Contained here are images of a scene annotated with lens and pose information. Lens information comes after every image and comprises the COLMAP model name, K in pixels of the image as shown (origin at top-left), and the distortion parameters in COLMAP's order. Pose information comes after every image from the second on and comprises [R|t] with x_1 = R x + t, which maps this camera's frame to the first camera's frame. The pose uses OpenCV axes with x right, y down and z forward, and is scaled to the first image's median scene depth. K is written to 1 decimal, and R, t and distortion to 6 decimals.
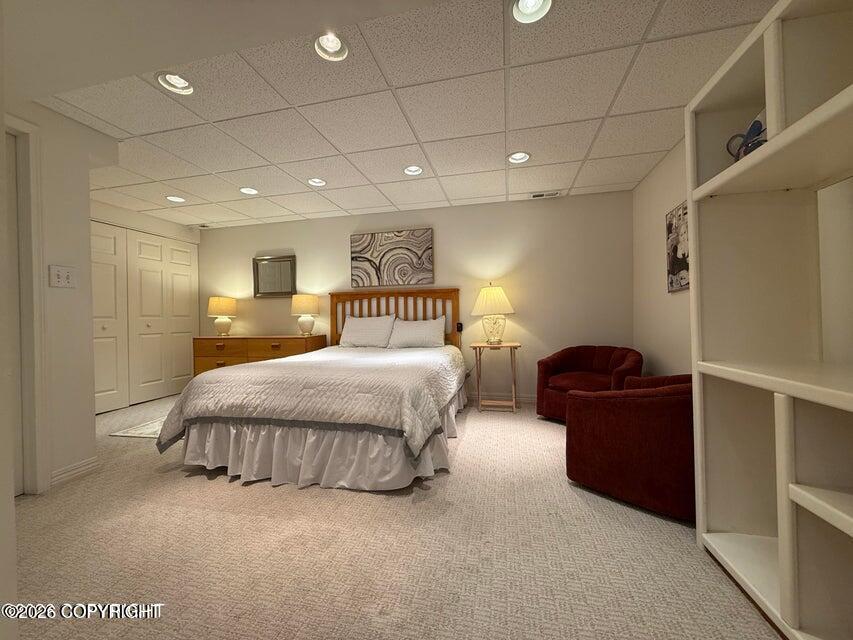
lens RADIAL K [[338.8, 0, 423.0], [0, 338.8, 322.2], [0, 0, 1]] dist [0.000882, -0.000115]
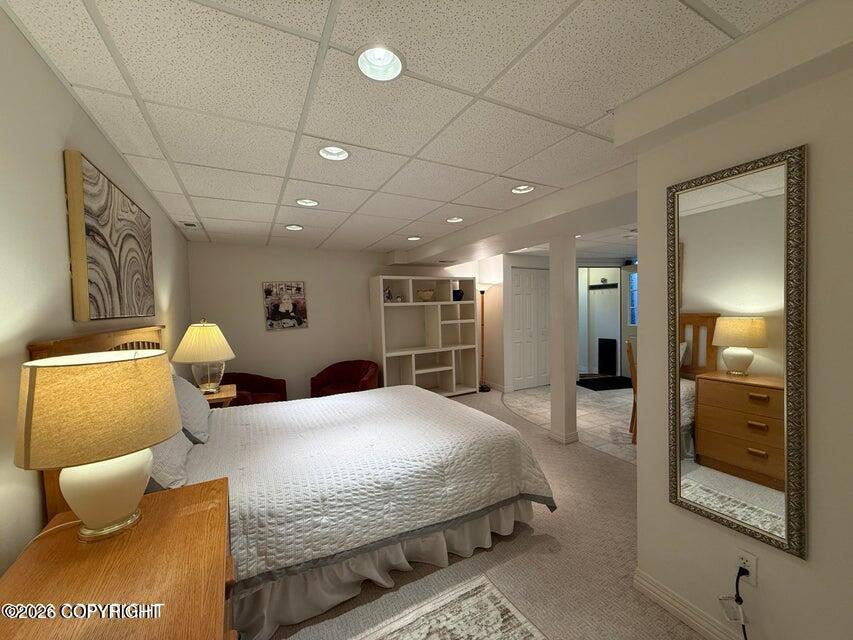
lens RADIAL K [[338.8, 0, 423.7], [0, 338.8, 322.7], [0, 0, 1]] dist [0.000882, -0.000115]
pose [[-0.661989, -0.000380, 0.749513, -0.709711], [0.039716, 0.998577, 0.035584, -0.108546], [-0.748461, 0.053324, -0.661032, 1.063414]]
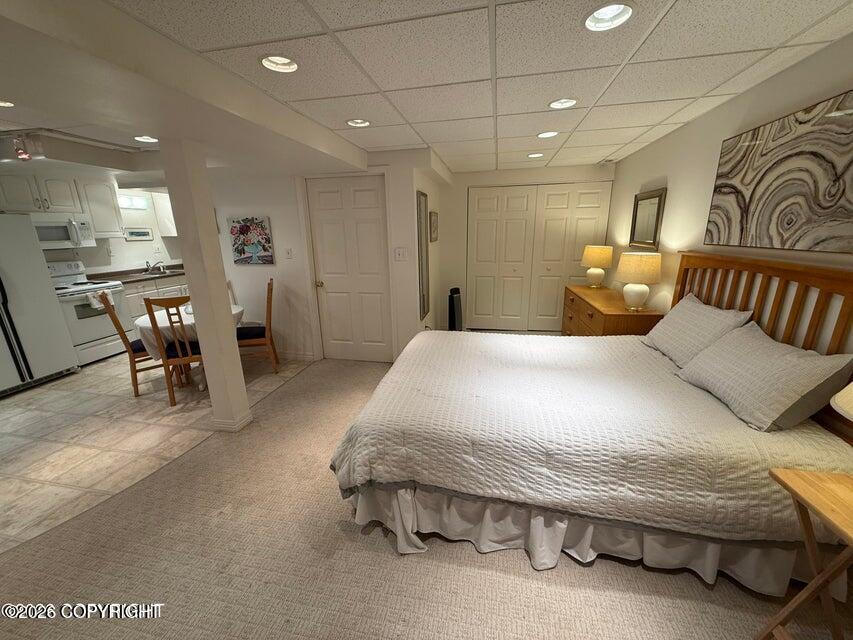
lens RADIAL K [[338.8, 0, 421.2], [0, 338.8, 321.8], [0, 0, 1]] dist [0.000882, -0.000115]
pose [[0.034276, 0.273777, -0.961182, 0.369193], [0.007872, 0.961644, 0.274189, -0.149362], [0.999381, -0.016965, 0.030806, 0.567751]]
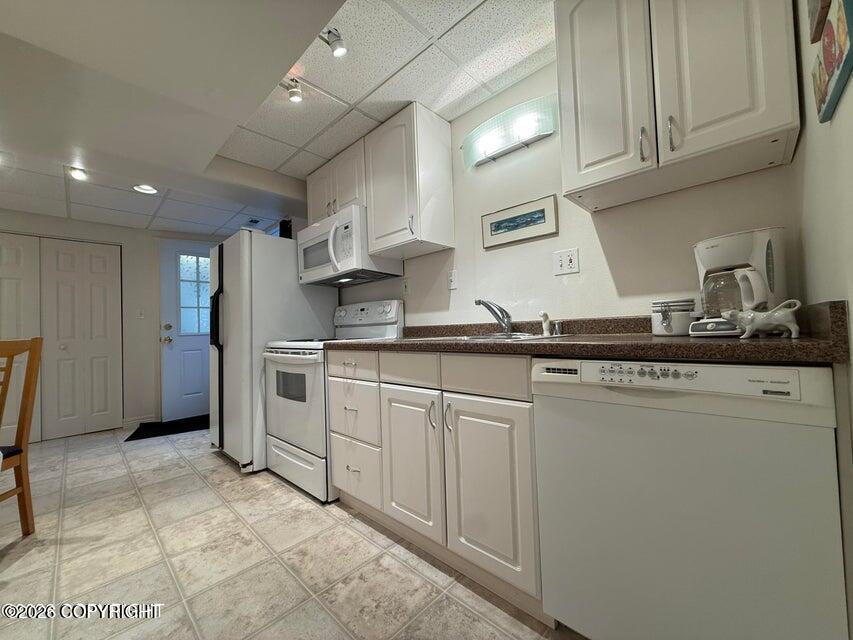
lens RADIAL K [[338.8, 0, 422.7], [0, 338.8, 322.8], [0, 0, 1]] dist [0.000882, -0.000115]
pose [[-0.863858, 0.052015, 0.501043, -1.207247], [0.049835, 0.998600, -0.017746, 0.015802], [-0.501265, 0.009640, -0.865240, -0.060984]]
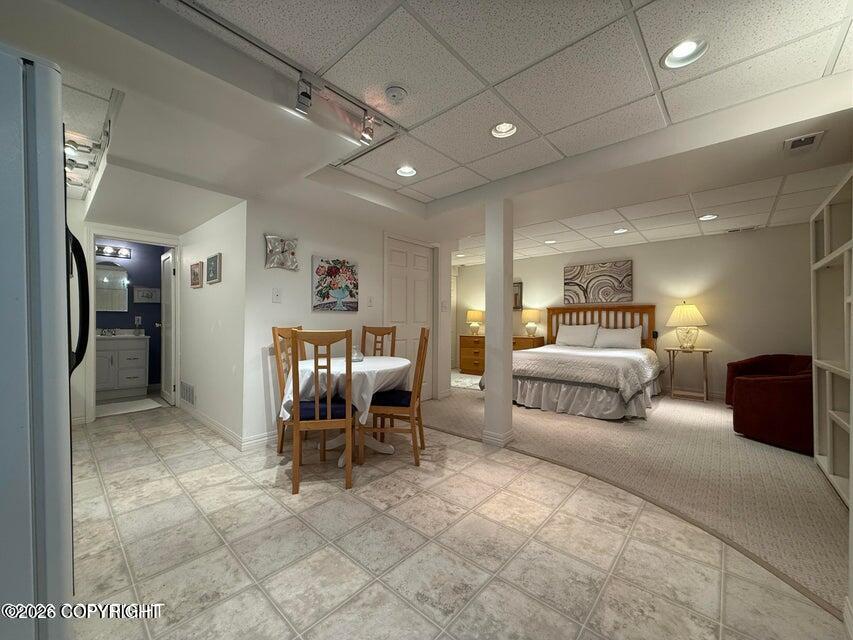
lens RADIAL K [[338.8, 0, 424.0], [0, 338.8, 322.1], [0, 0, 1]] dist [0.000882, -0.000115]
pose [[0.881736, 0.017389, -0.471423, -0.062901], [-0.020549, 0.999788, -0.001557, -0.013726], [0.471296, 0.011060, 0.881906, -0.576420]]
